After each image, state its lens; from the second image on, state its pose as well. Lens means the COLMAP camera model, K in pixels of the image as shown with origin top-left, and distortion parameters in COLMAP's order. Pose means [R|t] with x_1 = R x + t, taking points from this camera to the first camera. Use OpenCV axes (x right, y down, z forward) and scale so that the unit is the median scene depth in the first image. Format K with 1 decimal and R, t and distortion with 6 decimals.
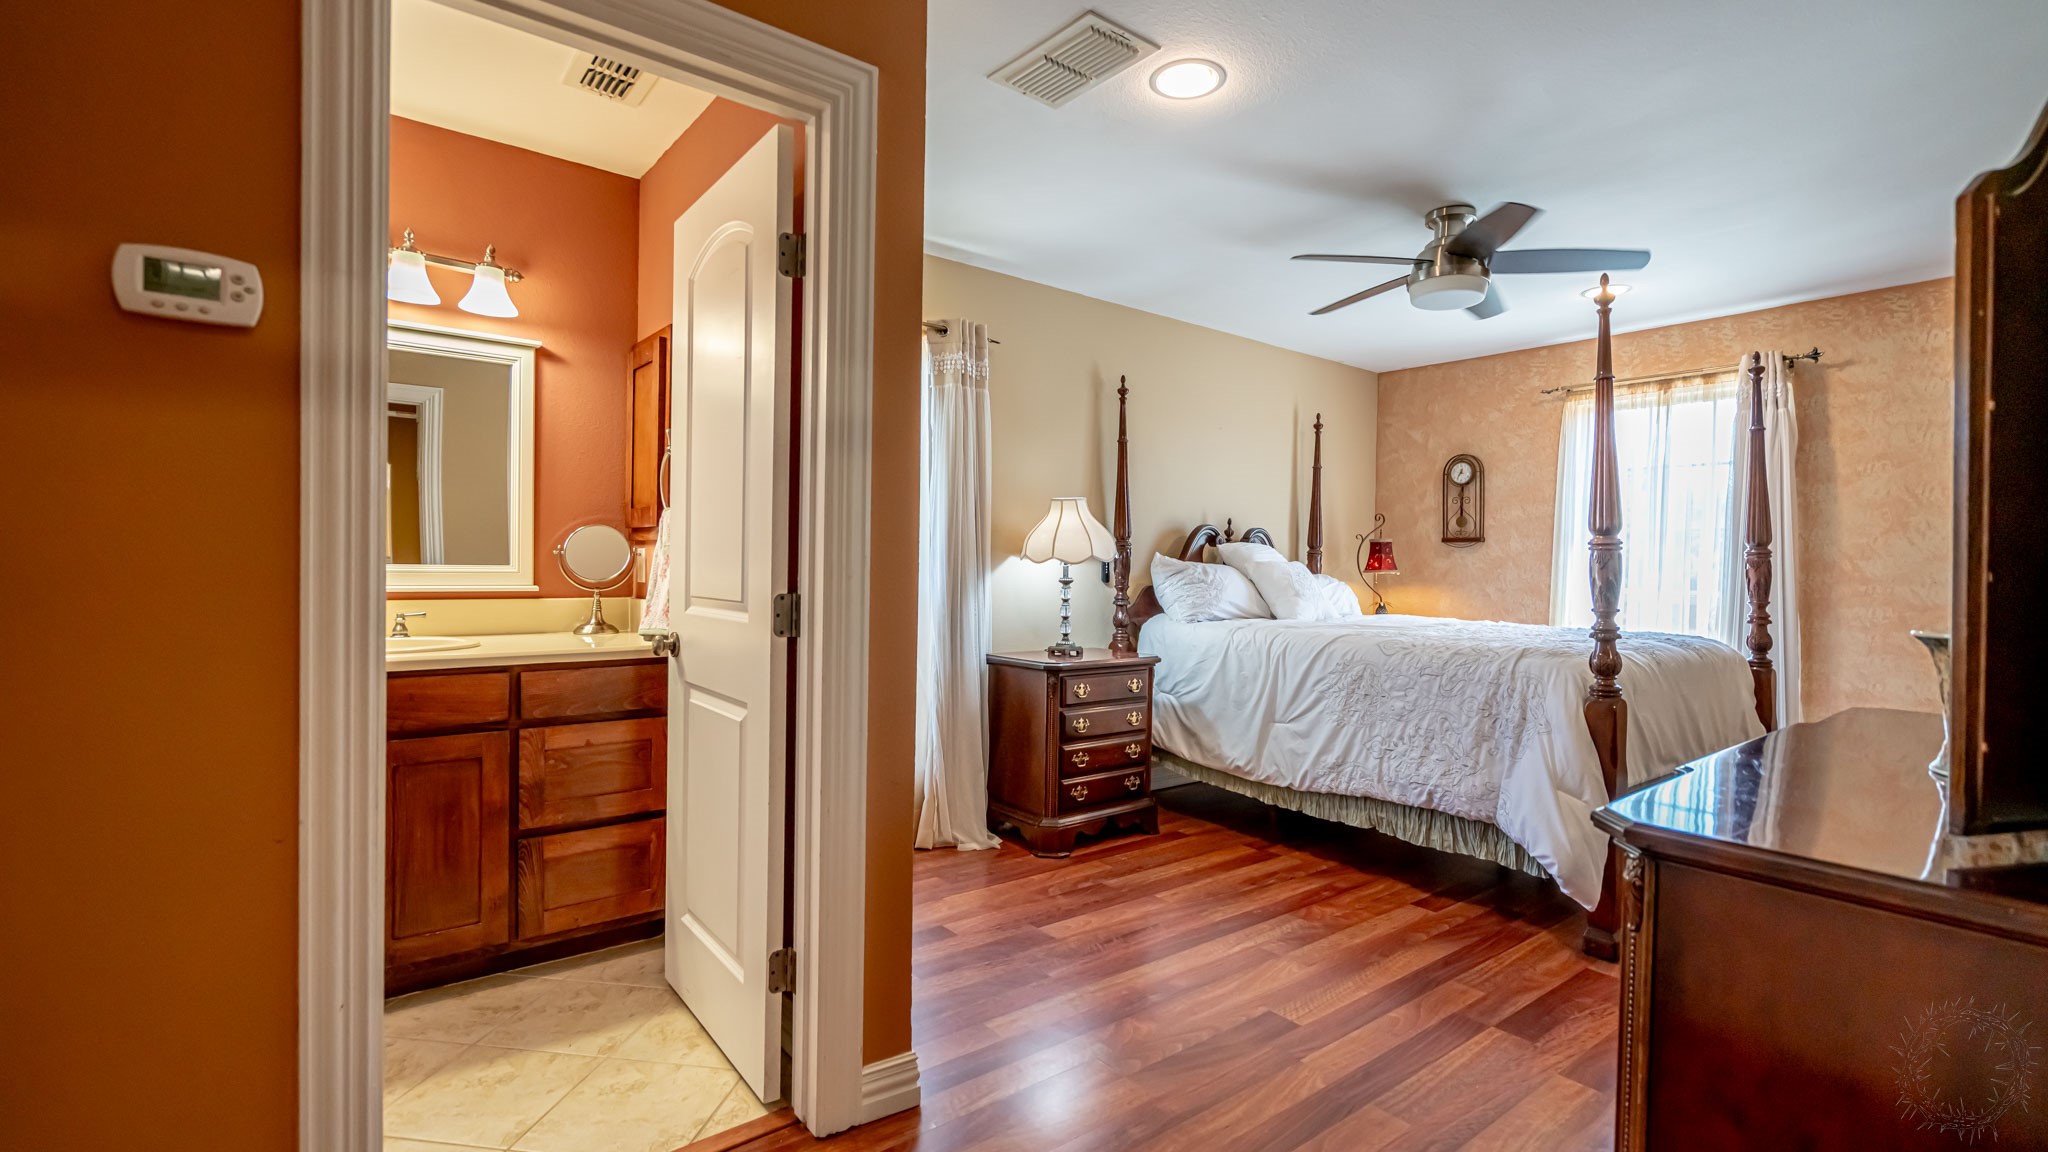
lens RADIAL K [[936.0, 0, 1021.9], [0, 936.0, 590.2], [0, 0, 1]] dist [-0.002306, 0.000211]
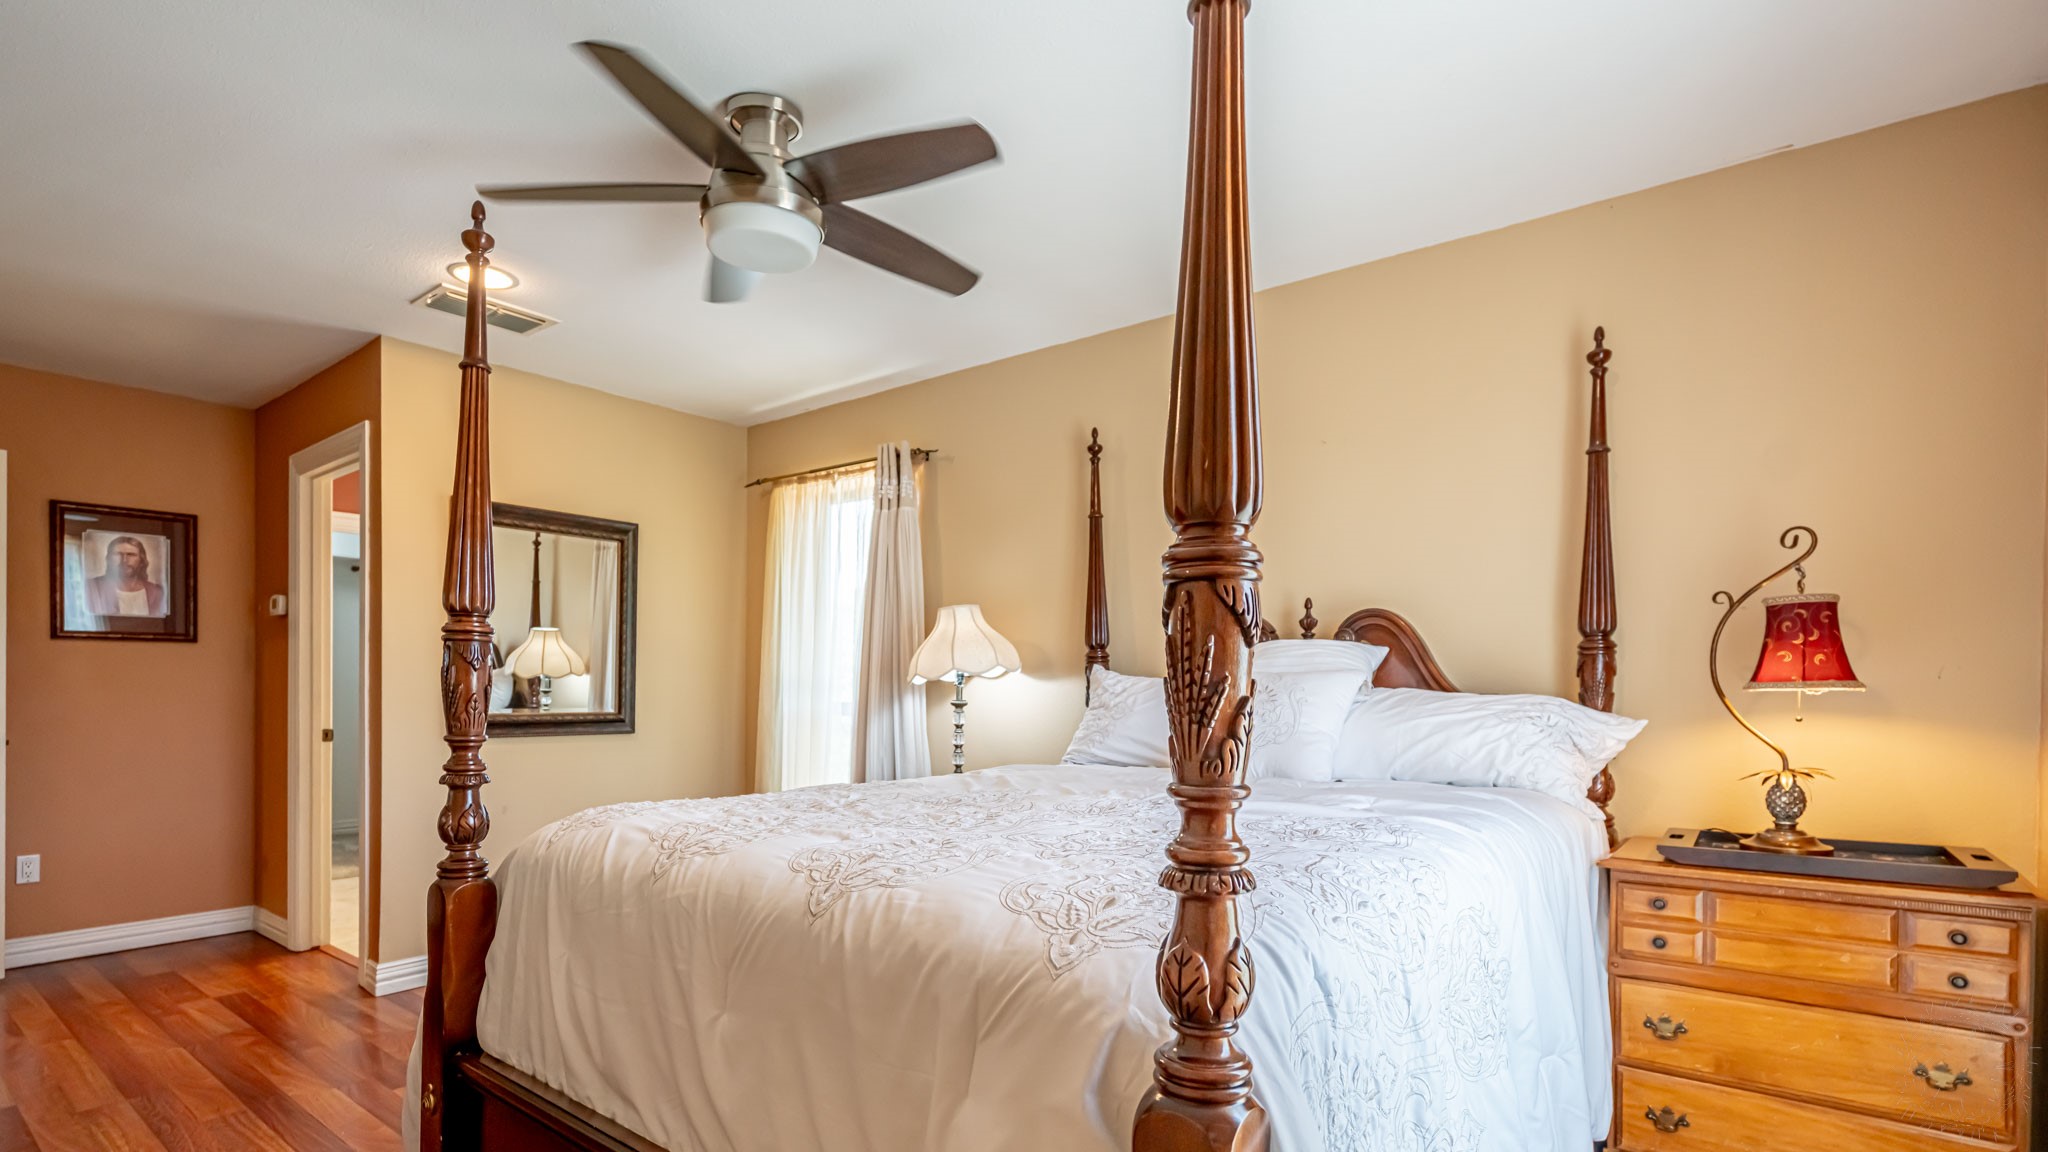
lens RADIAL K [[936.0, 0, 1021.9], [0, 936.0, 590.2], [0, 0, 1]] dist [-0.002306, 0.000211]
pose [[0.238905, -0.119711, -0.963636, 0.802289], [-0.028921, 0.991054, -0.130287, -0.002167], [0.970612, 0.058995, 0.233306, 0.772966]]
